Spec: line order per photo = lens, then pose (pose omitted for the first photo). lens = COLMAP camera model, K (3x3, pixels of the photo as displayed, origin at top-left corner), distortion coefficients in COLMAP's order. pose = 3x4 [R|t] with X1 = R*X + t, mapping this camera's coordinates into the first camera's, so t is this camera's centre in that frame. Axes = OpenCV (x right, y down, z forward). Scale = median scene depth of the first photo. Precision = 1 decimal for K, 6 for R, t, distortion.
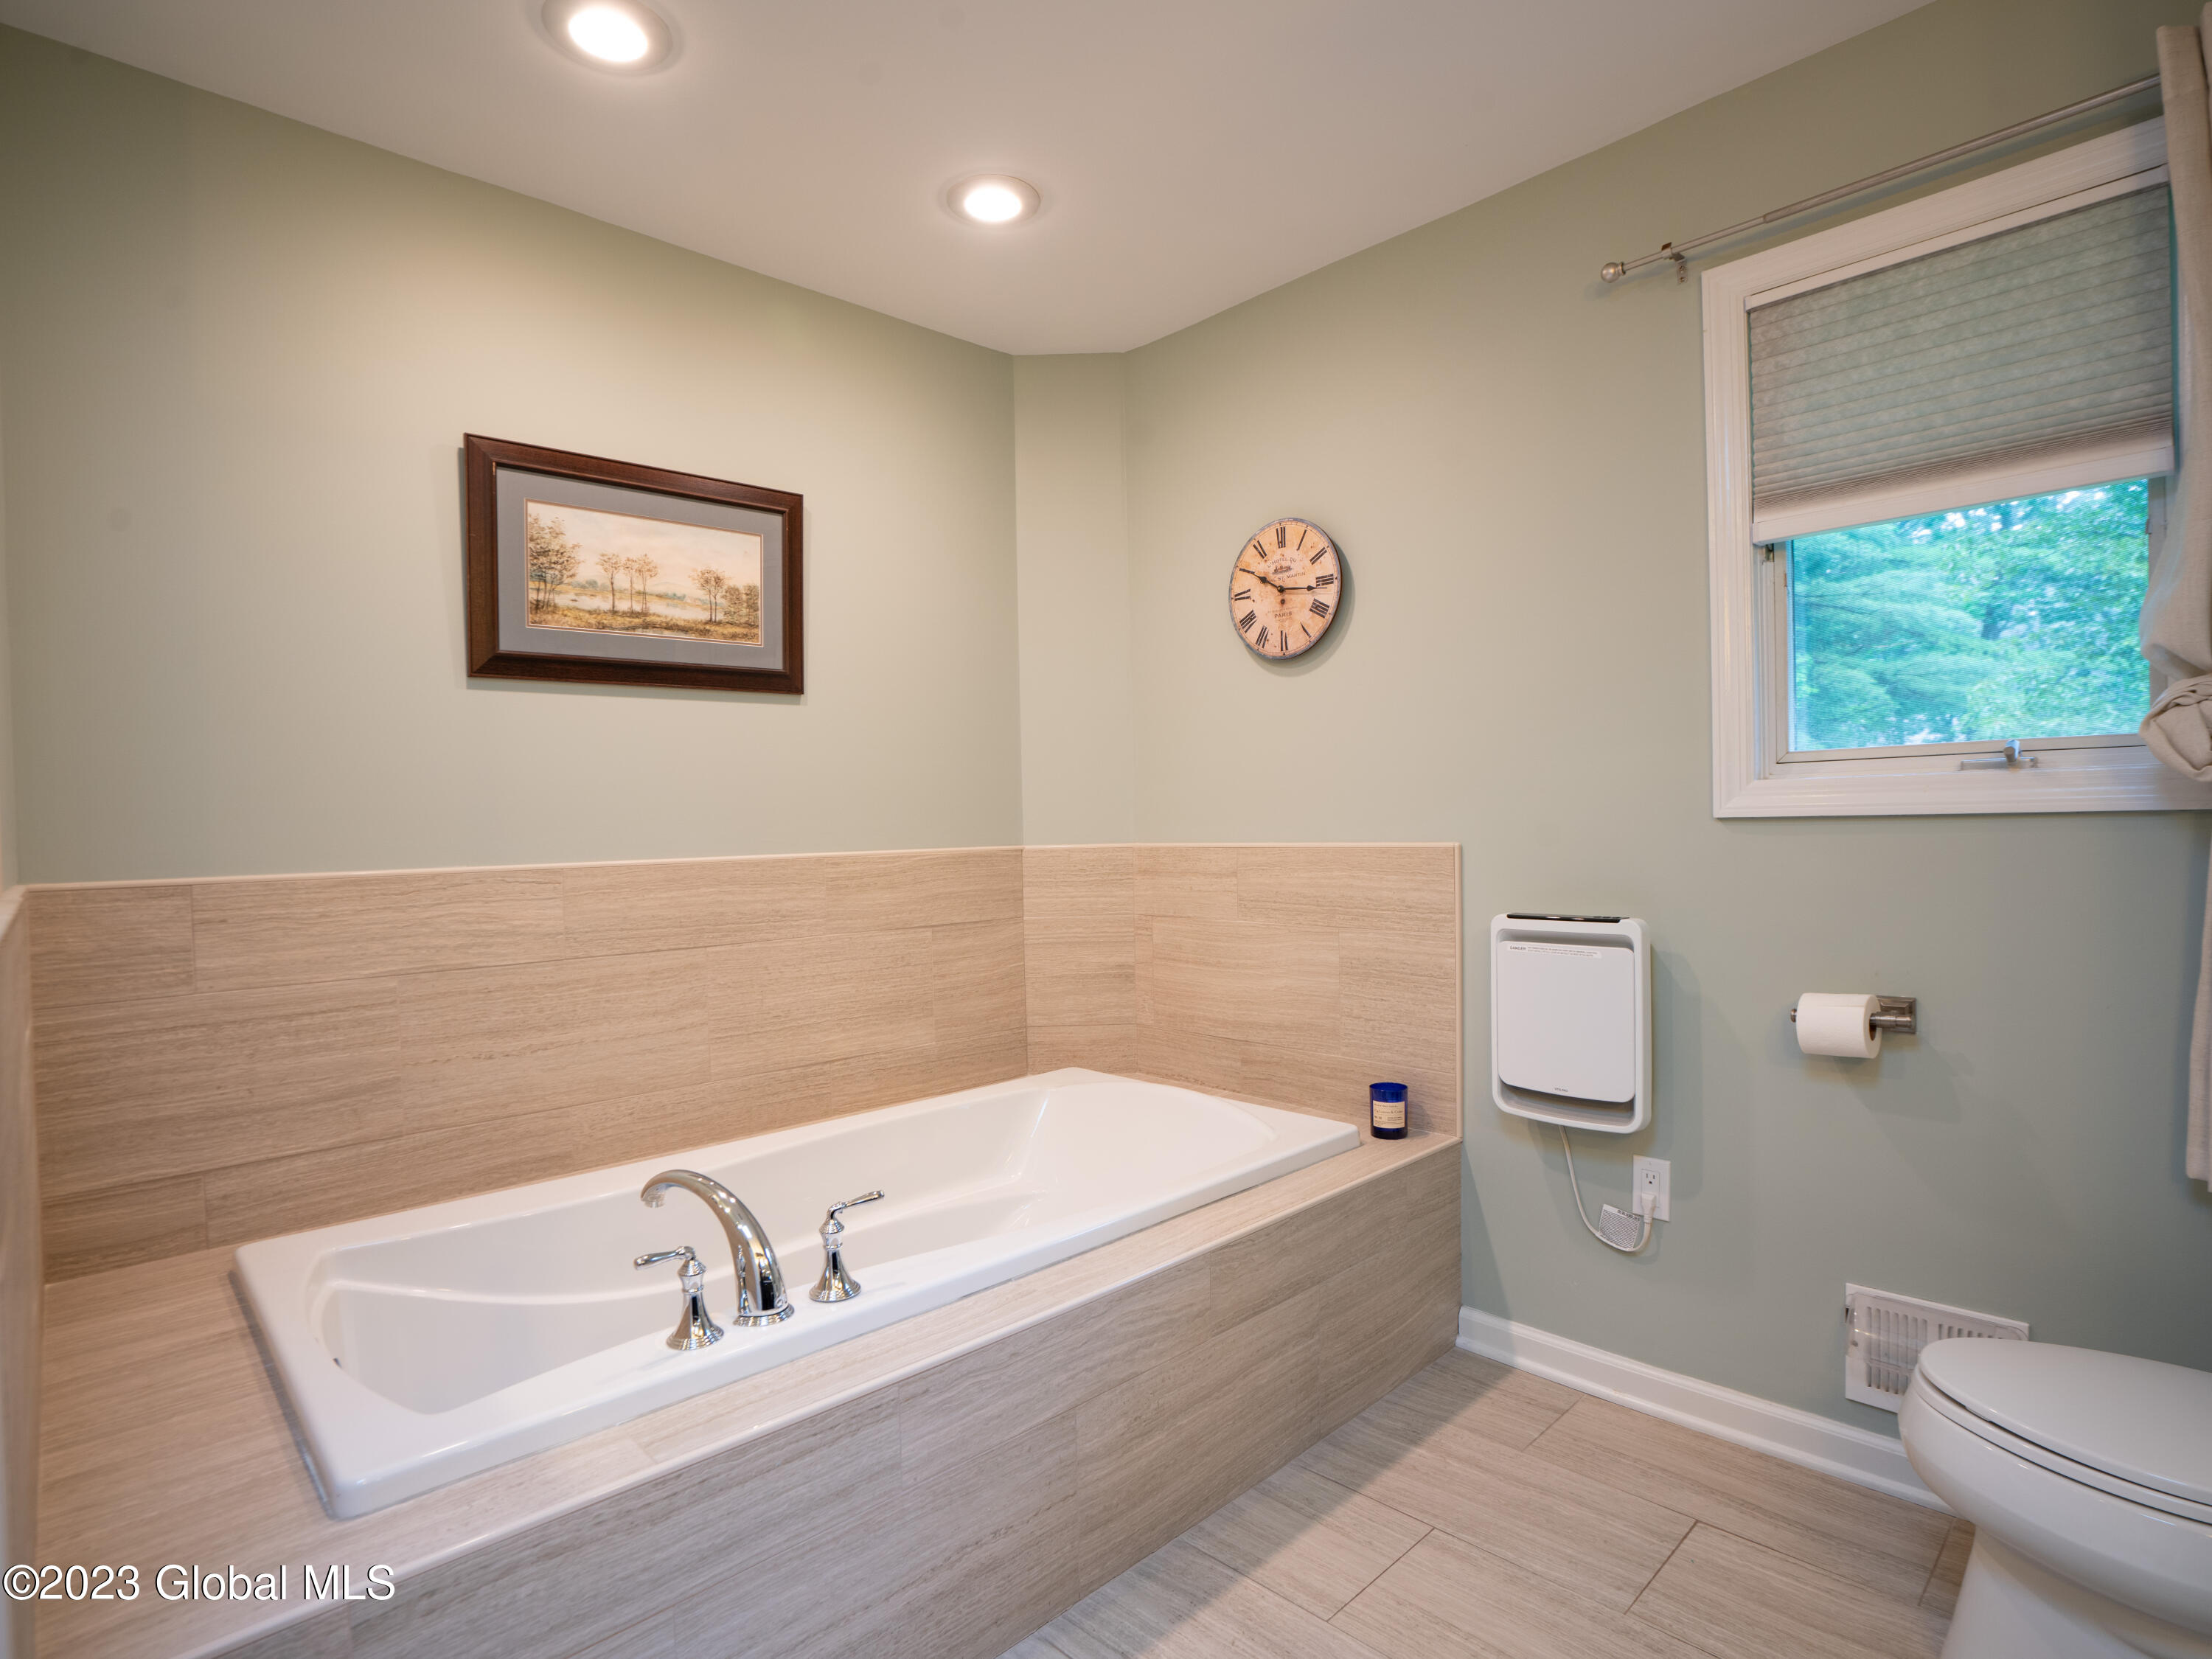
lens RADIAL K [[1145.6, 0, 1102.9], [0, 1145.6, 843.7], [0, 0, 1]] dist [-0.067003, 0.031257]
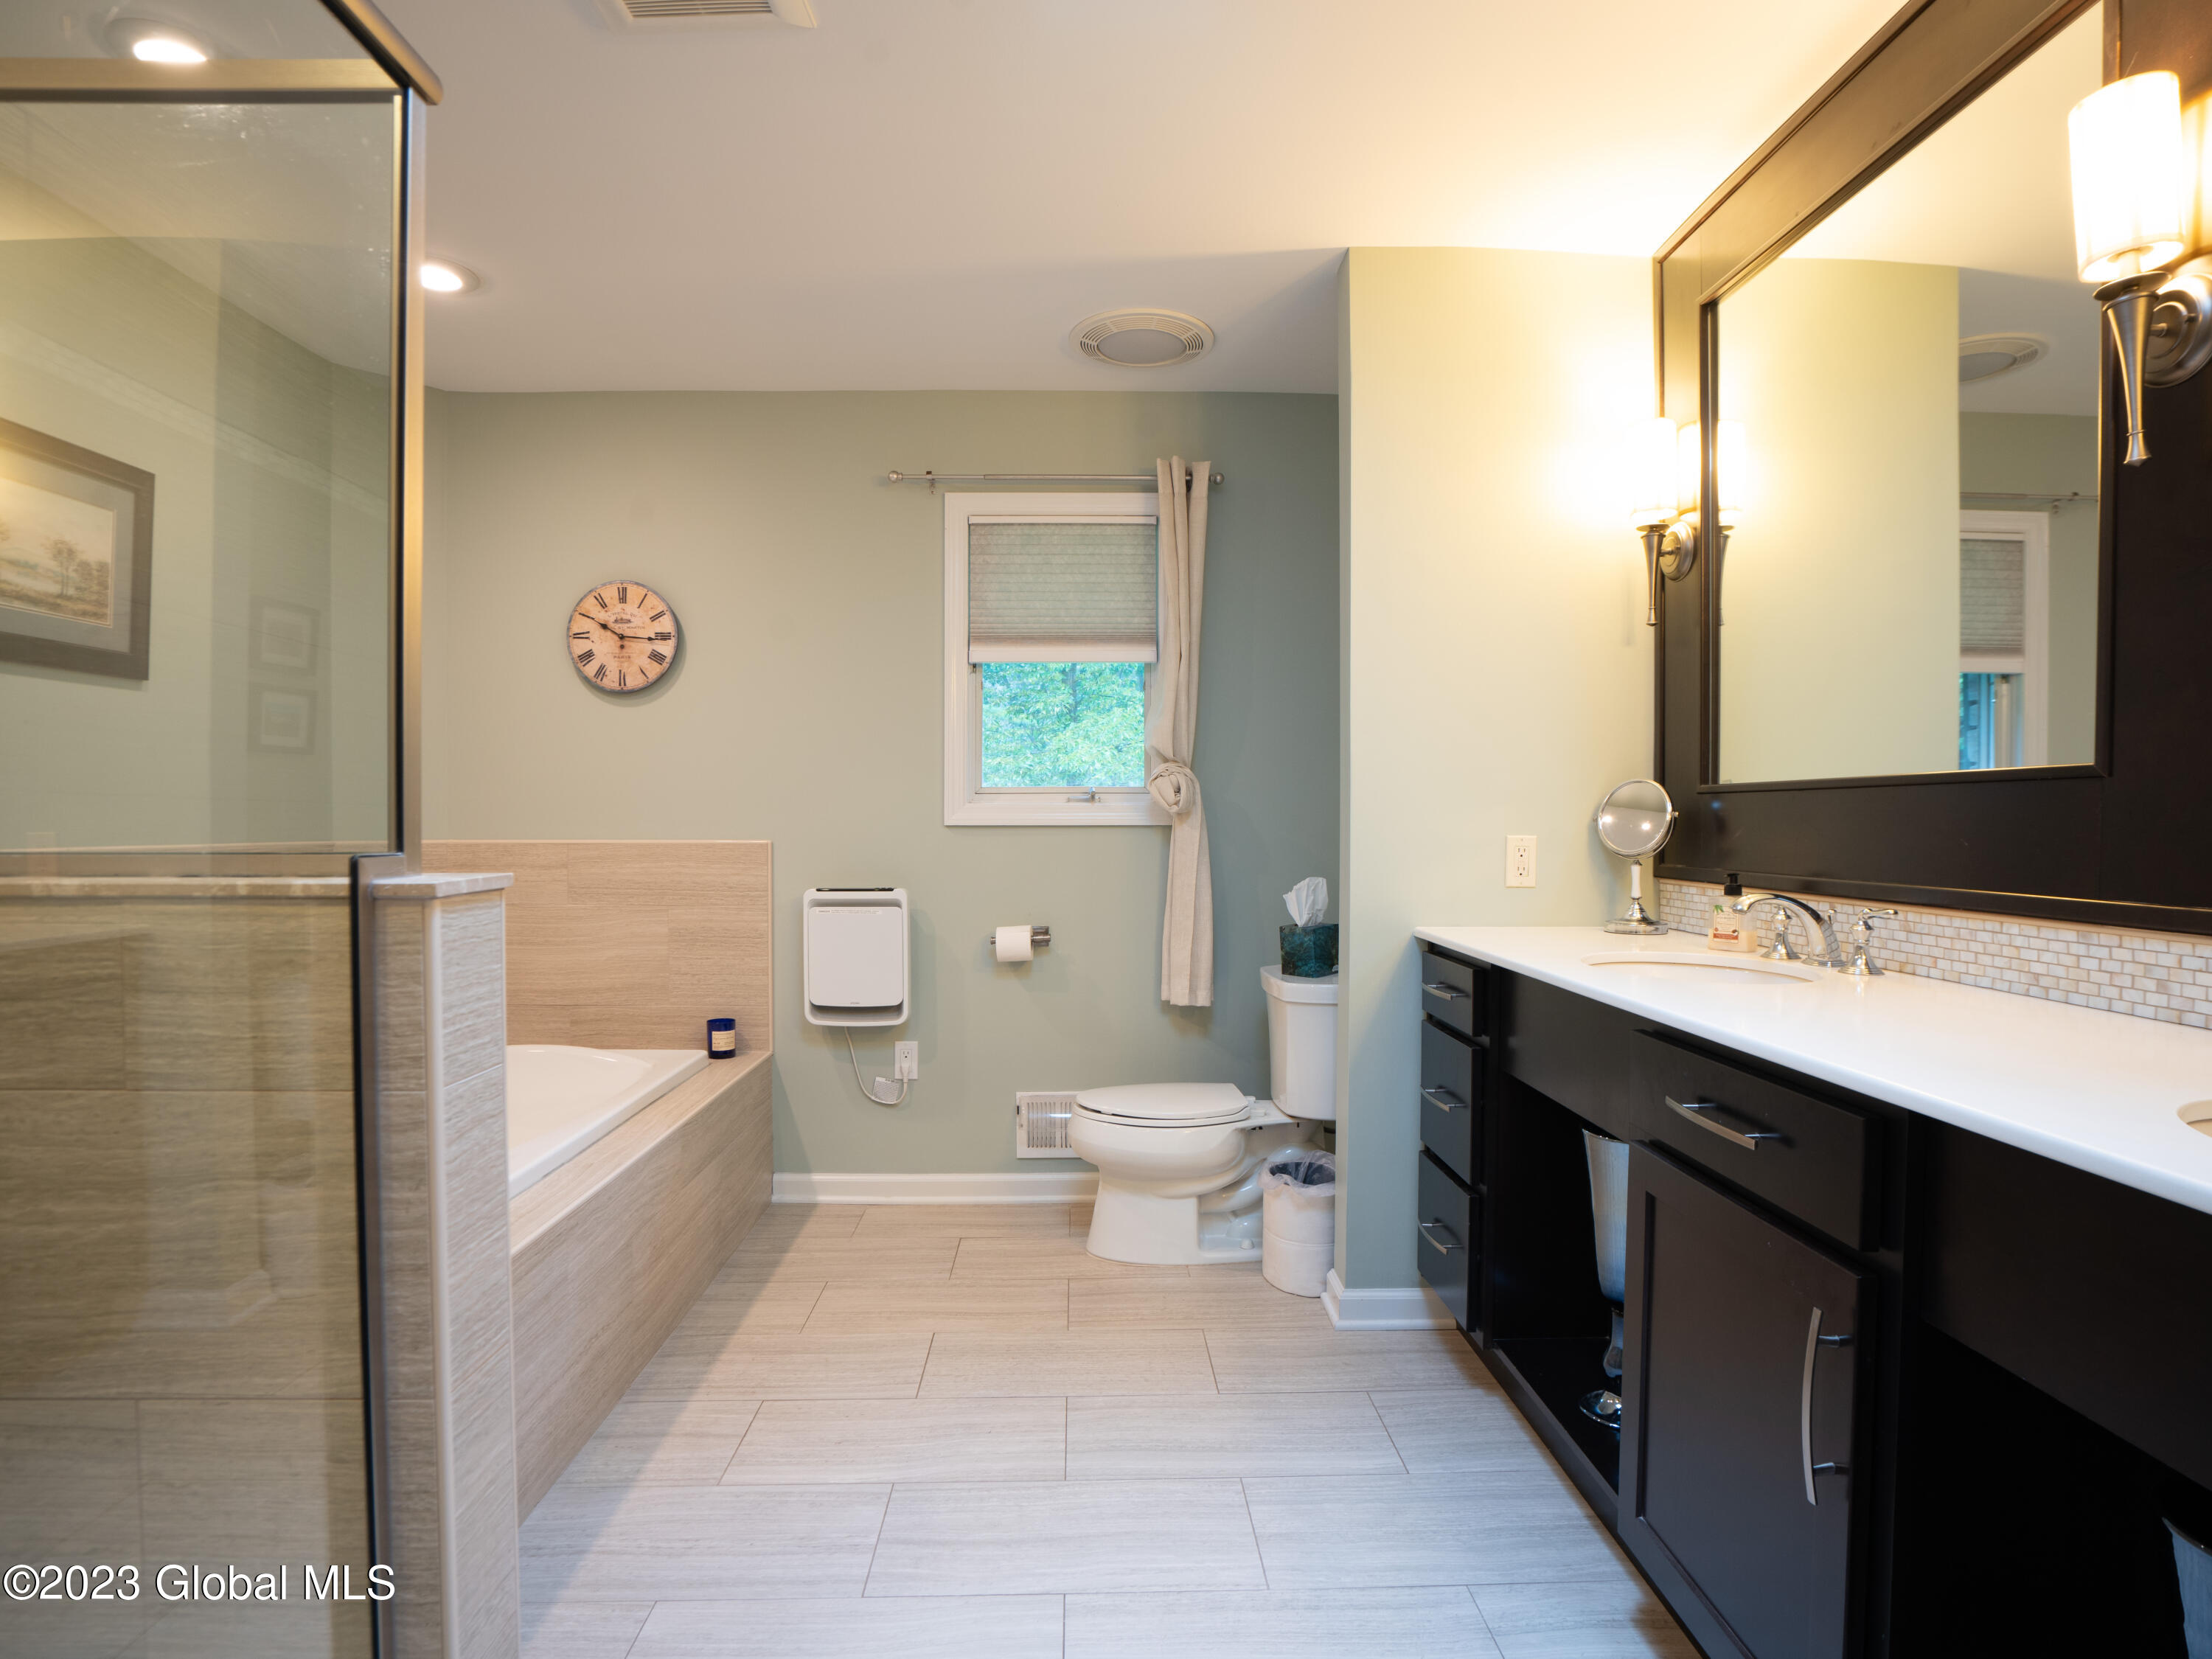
lens RADIAL K [[1145.6, 0, 1102.9], [0, 1145.6, 843.7], [0, 0, 1]] dist [-0.067003, 0.031257]
pose [[0.678825, 0.008320, 0.734253, -0.441904], [-0.001757, 0.999951, -0.009707, 0.016248], [-0.734298, 0.005299, 0.678807, -0.253517]]
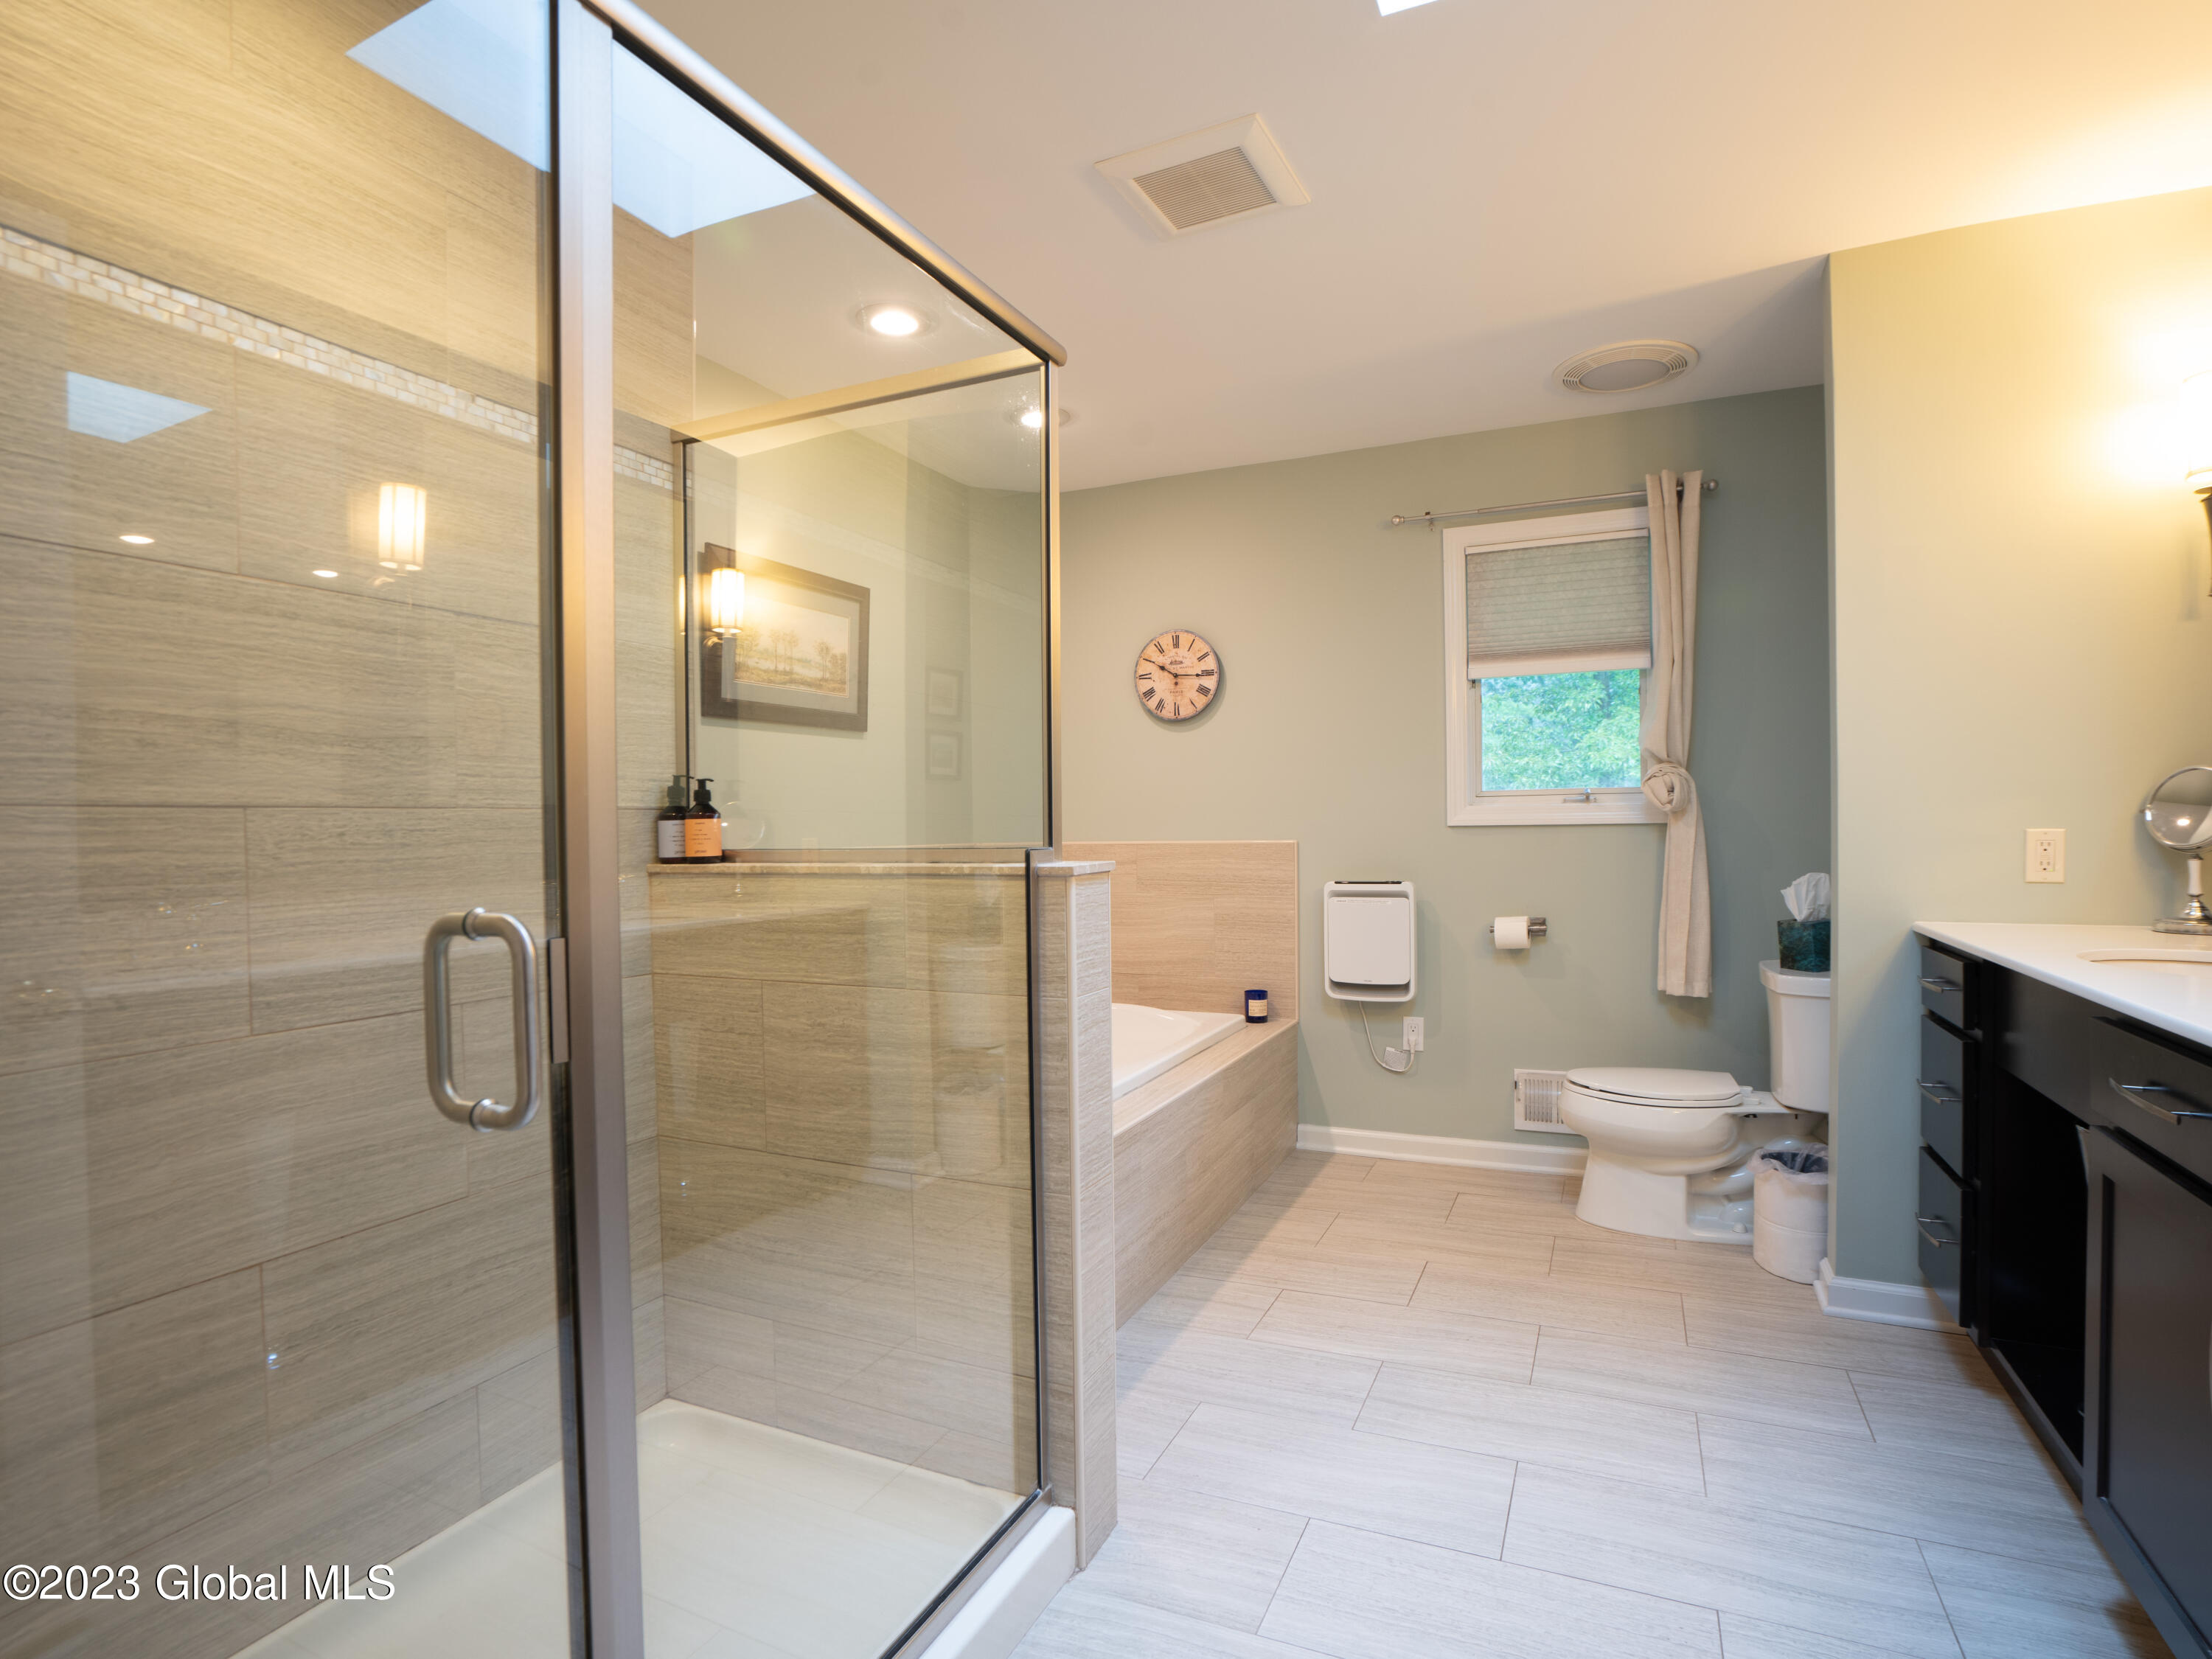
lens RADIAL K [[1118.0, 0, 1128.2], [0, 1118.0, 842.6], [0, 0, 1]] dist [-0.065076, 0.029606]
pose [[0.927696, 0.004151, 0.373314, -0.520099], [0.000063, 0.999936, -0.011276, 0.020787], [-0.373337, 0.010484, 0.927637, -0.411808]]
